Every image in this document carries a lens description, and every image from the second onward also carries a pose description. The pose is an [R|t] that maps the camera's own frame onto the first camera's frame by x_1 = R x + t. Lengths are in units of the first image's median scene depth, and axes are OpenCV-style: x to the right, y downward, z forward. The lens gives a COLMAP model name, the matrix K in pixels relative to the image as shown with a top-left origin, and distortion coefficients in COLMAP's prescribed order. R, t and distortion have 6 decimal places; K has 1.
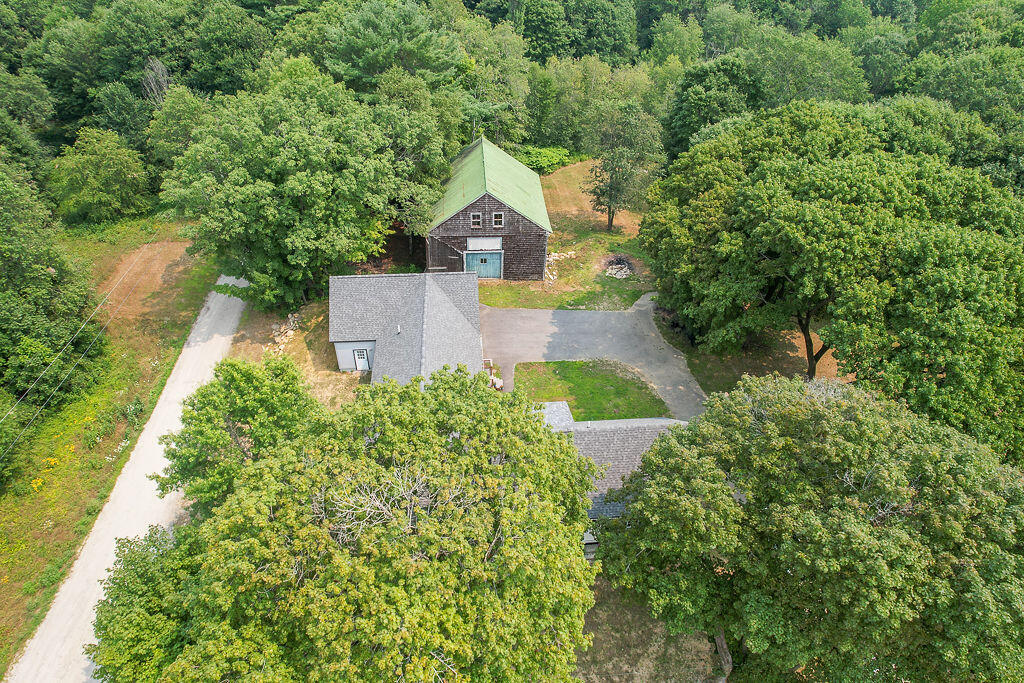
lens RADIAL K [[651.2, 0, 512.0], [0, 651.2, 341.5], [0, 0, 1]] dist [-0.067737, 0.060105]
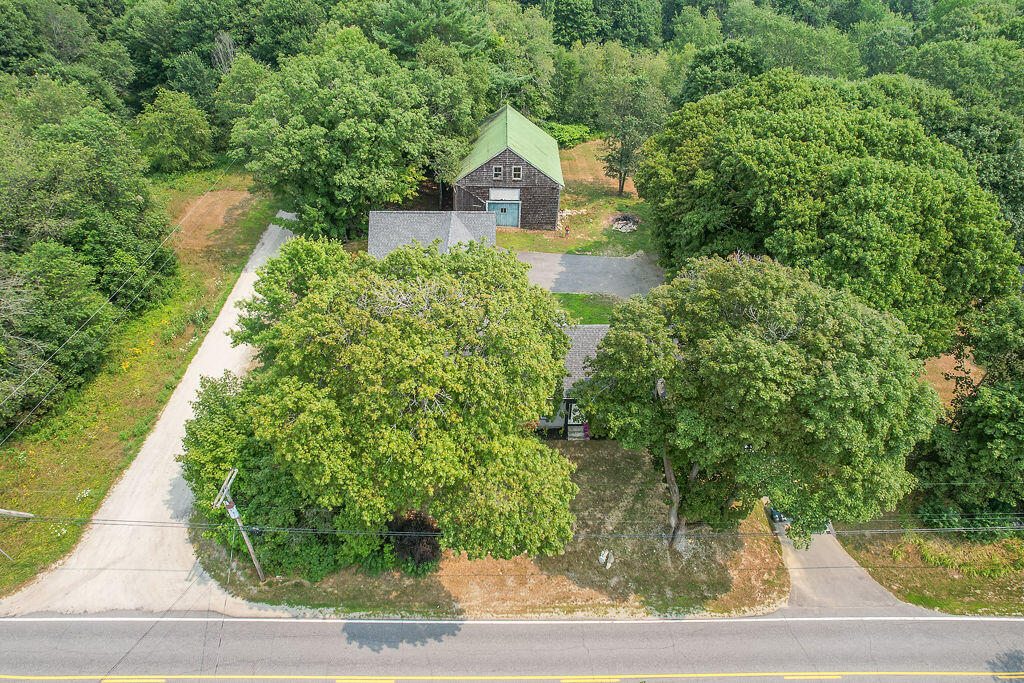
lens RADIAL K [[655.8, 0, 514.3], [0, 655.8, 343.7], [0, 0, 1]] dist [-0.073662, 0.064847]
pose [[0.998342, 0.039733, -0.041660, 0.037157], [-0.039923, 0.999196, -0.003734, 0.129975], [0.041478, 0.005391, 0.999125, -0.161496]]
